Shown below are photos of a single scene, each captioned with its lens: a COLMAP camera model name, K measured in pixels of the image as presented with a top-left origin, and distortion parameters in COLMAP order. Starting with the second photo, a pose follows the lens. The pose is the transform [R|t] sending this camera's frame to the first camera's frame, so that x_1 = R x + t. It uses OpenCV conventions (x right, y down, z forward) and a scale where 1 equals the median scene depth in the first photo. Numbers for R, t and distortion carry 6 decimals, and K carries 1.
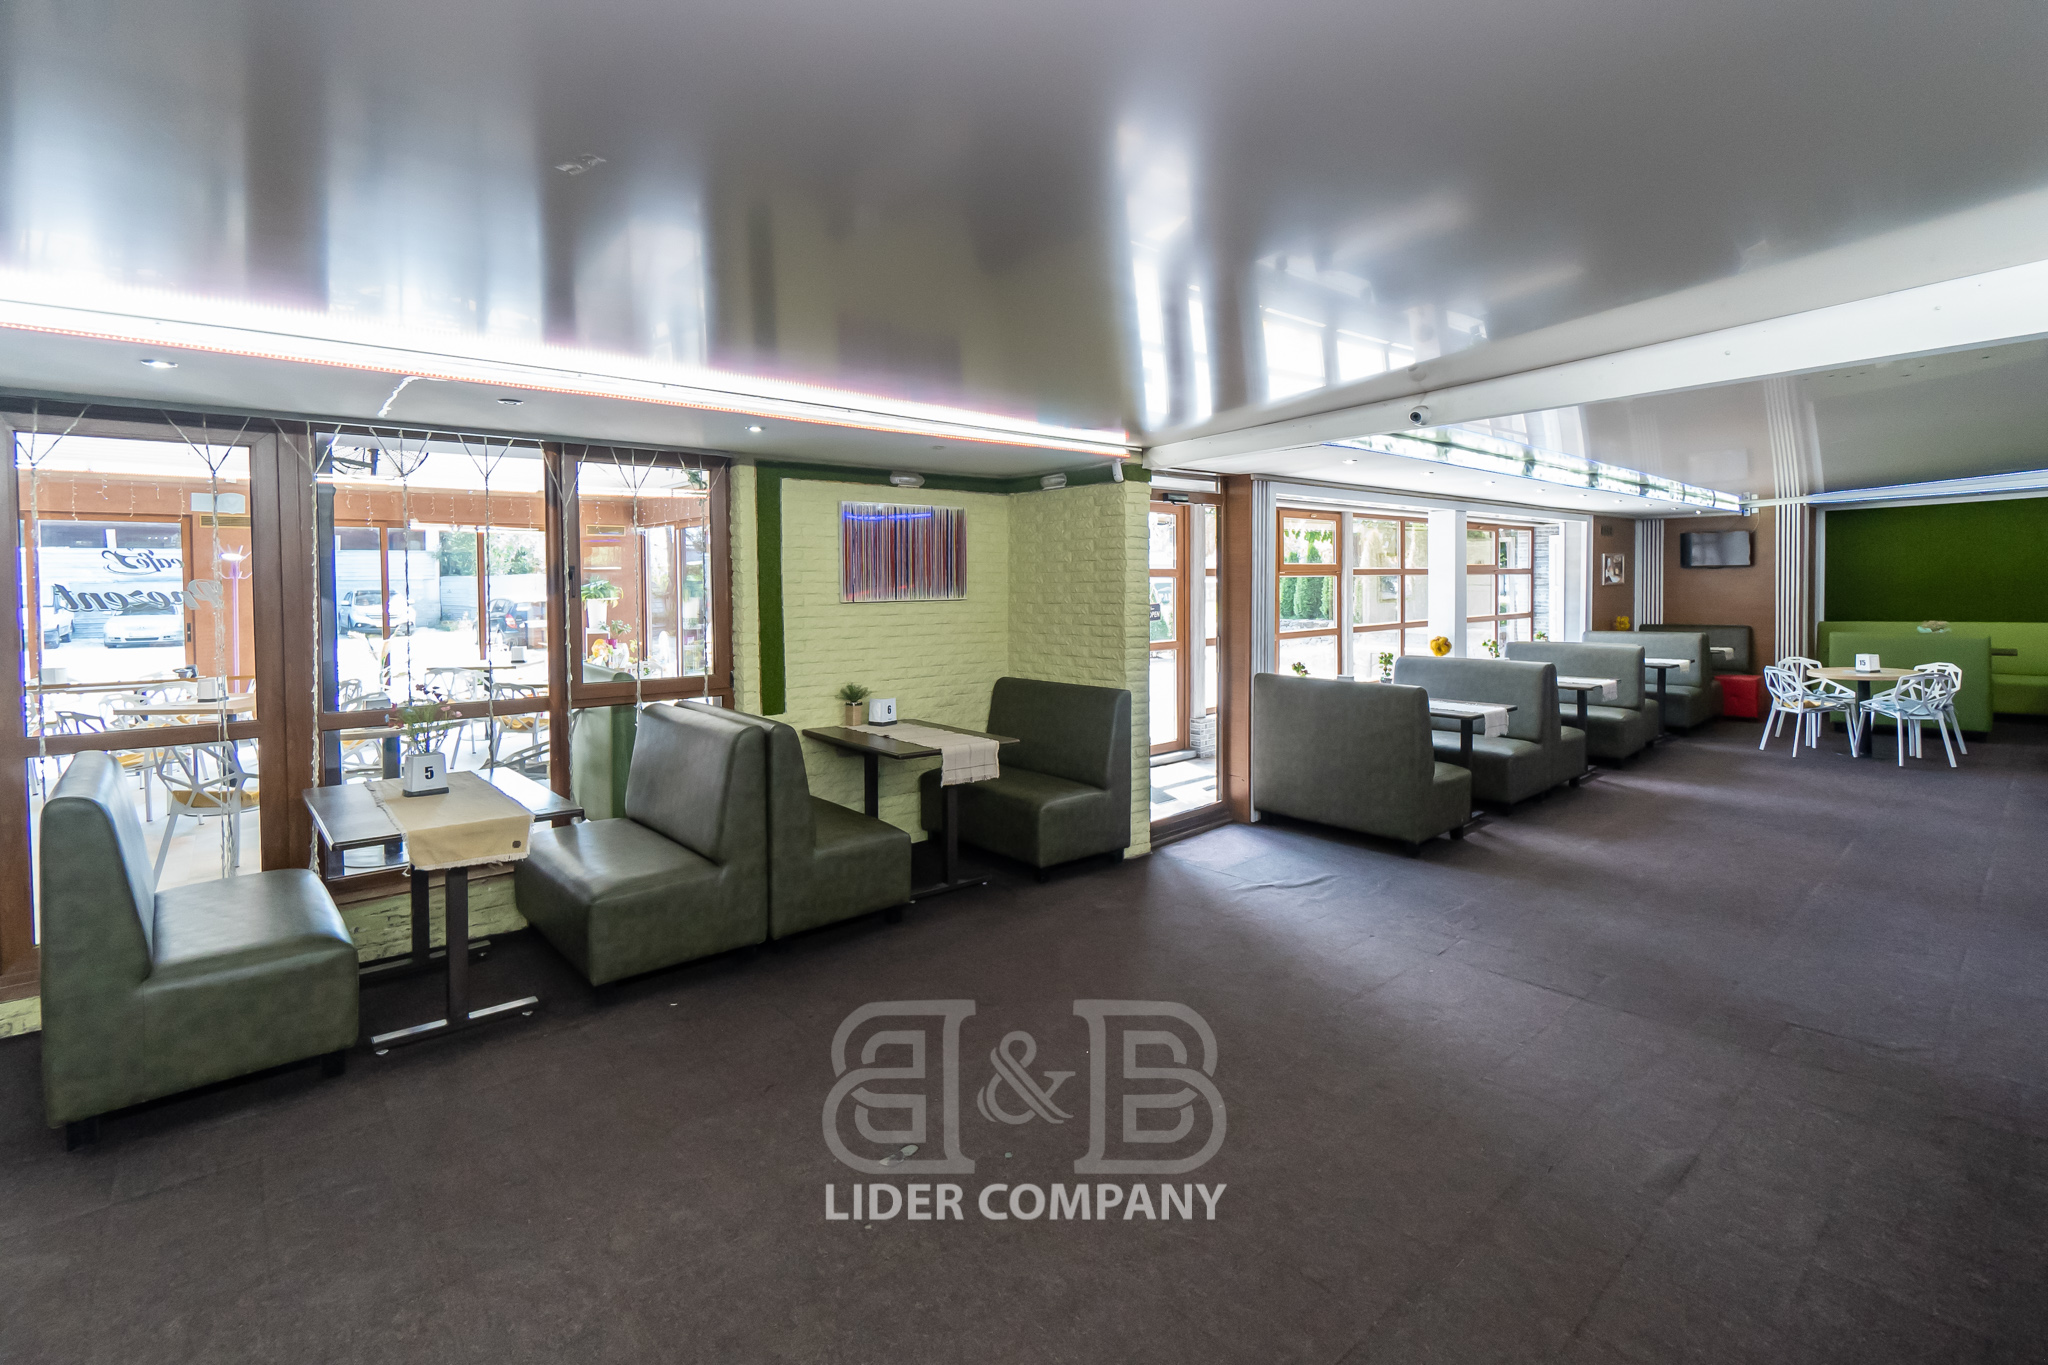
lens RADIAL K [[909.2, 0, 1075.3], [0, 909.2, 600.5], [0, 0, 1]] dist [-0.001200, 0.000037]
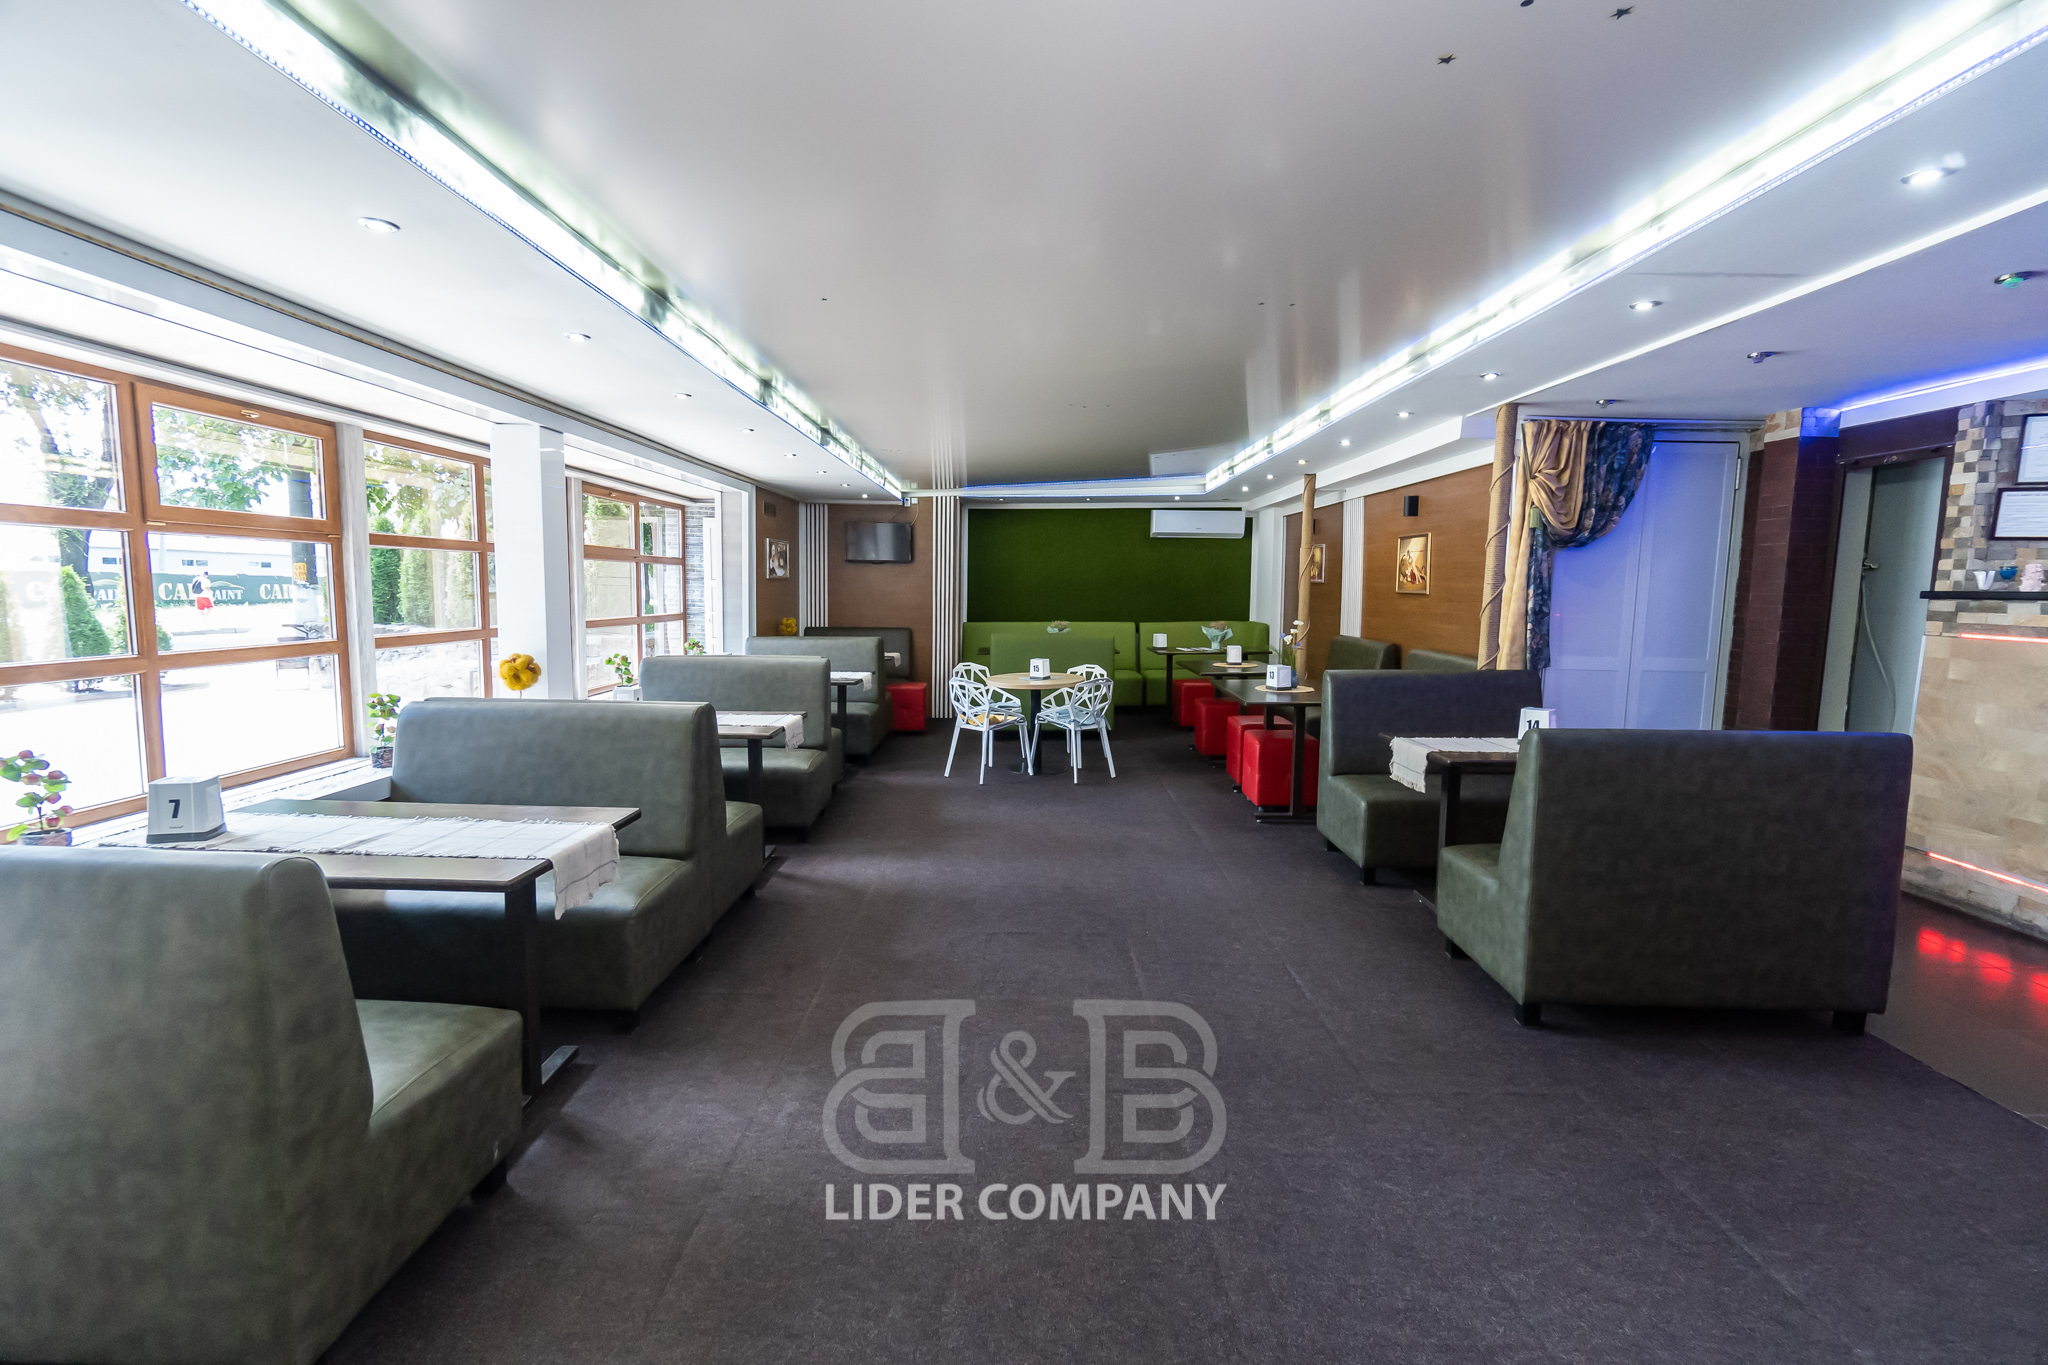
lens RADIAL K [[886.3, 0, 1015.4], [0, 886.3, 682.8], [0, 0, 1]] dist [-0.001101, -0.000128]
pose [[0.685557, -0.056532, 0.725820, 0.192359], [-0.008325, 0.996307, 0.085462, 0.007345], [-0.727971, -0.064631, 0.682555, 0.365258]]
